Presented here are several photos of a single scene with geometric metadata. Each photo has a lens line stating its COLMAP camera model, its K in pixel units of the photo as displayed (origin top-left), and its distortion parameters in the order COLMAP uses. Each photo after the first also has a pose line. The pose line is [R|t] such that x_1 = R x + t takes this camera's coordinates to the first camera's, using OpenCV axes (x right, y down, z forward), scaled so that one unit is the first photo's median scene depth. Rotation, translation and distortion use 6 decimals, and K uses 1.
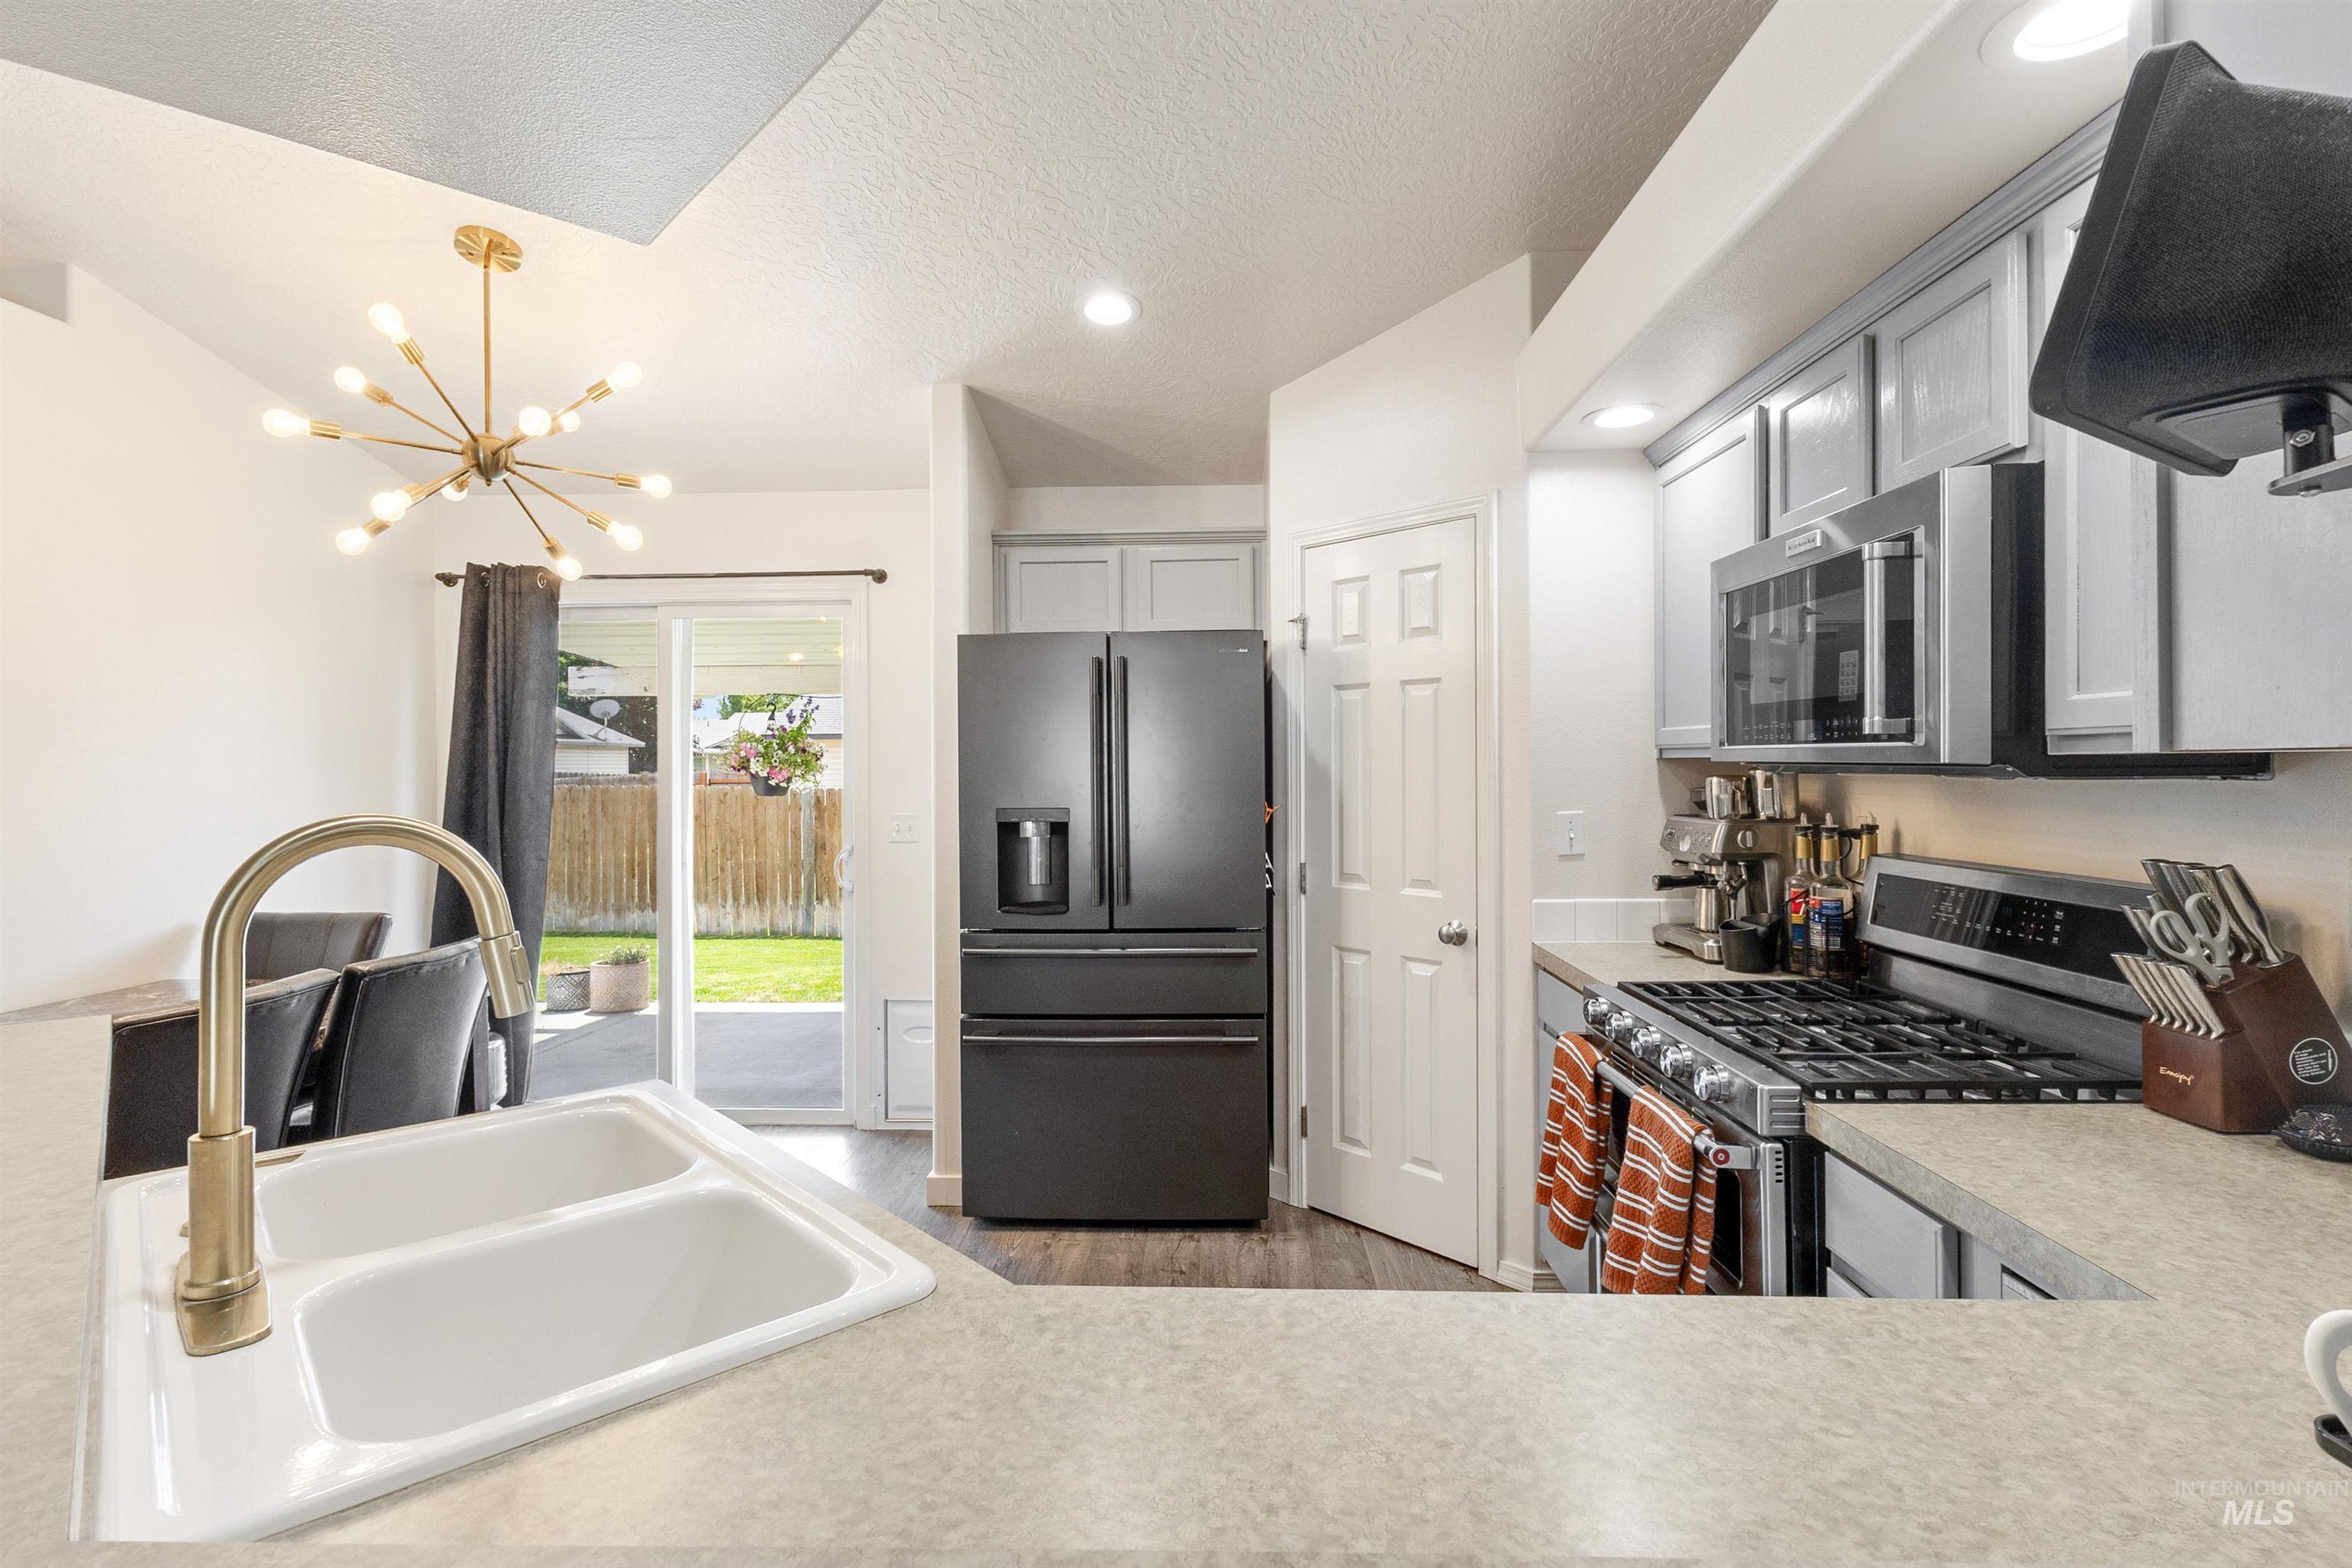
lens RADIAL K [[1144.7, 0, 1176.0], [0, 1144.7, 784.0], [0, 0, 1]] dist [0.001887, 0.000054]
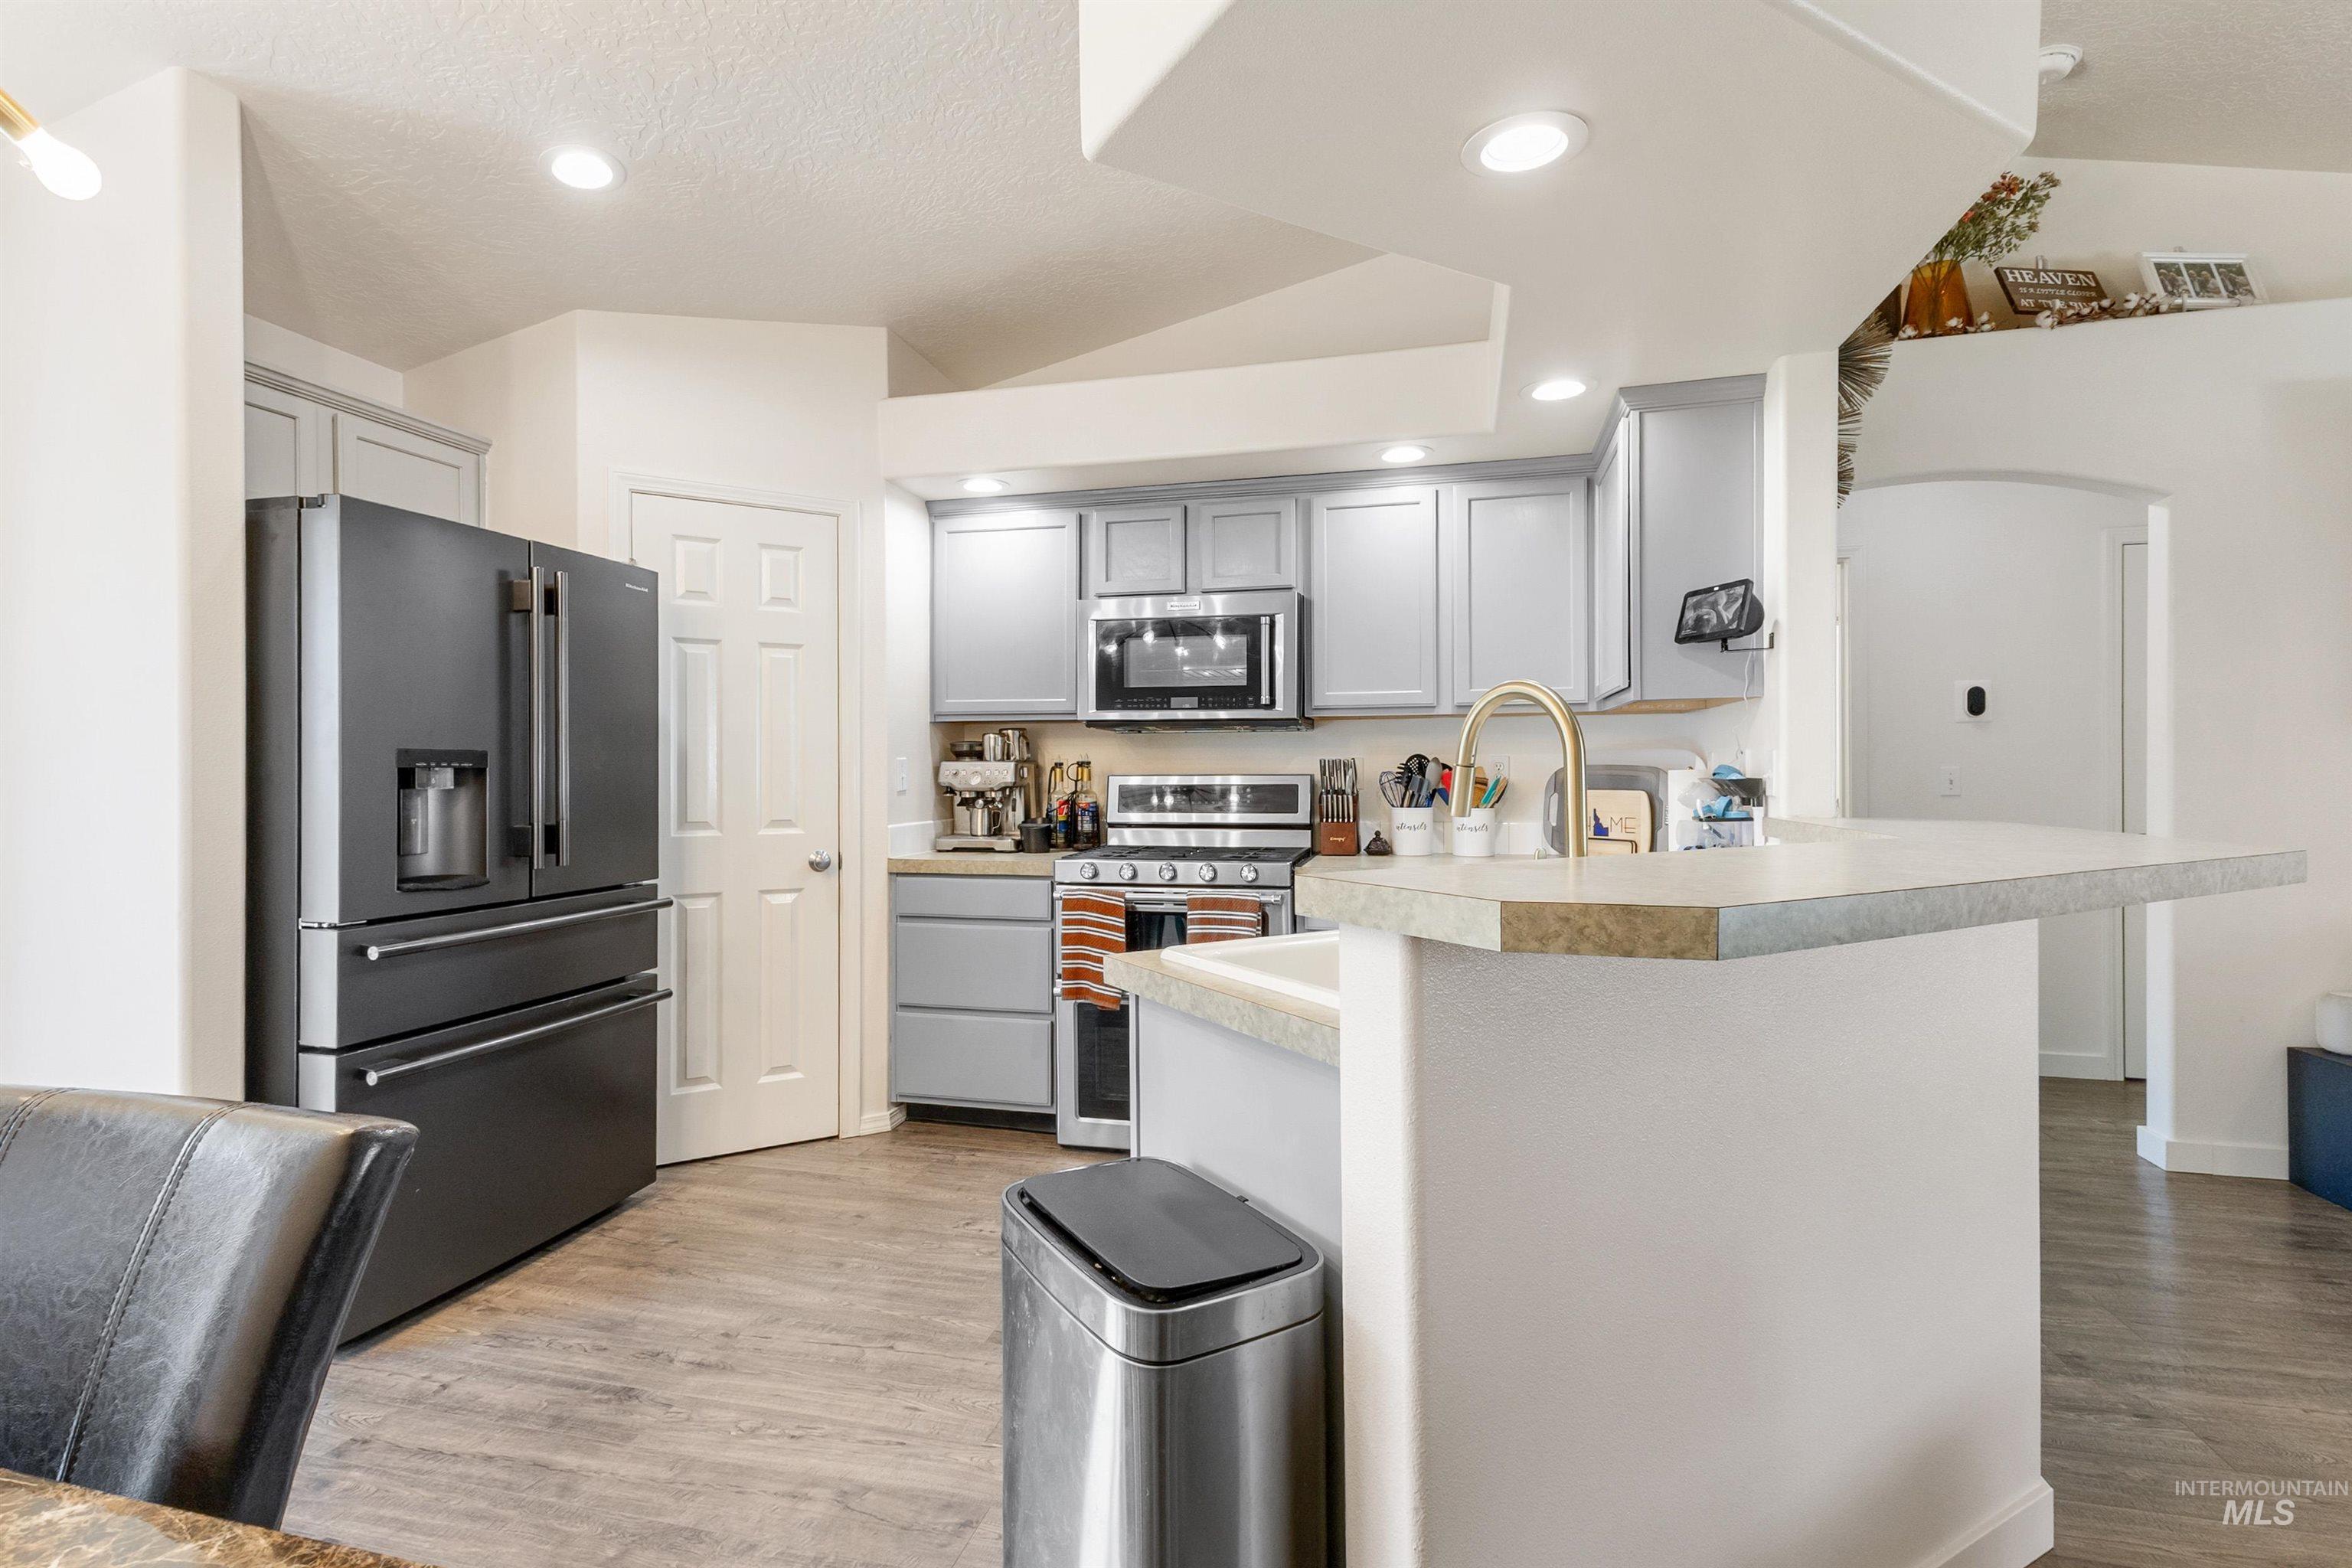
lens RADIAL K [[1058.9, 0, 1176.0], [0, 1058.9, 784.0], [0, 0, 1]] dist [-0.000666, -0.000062]
pose [[0.208000, -0.006078, 0.978110, -0.739369], [0.014952, 0.999884, 0.003034, 0.051205], [-0.978015, 0.013994, 0.208067, 0.400303]]
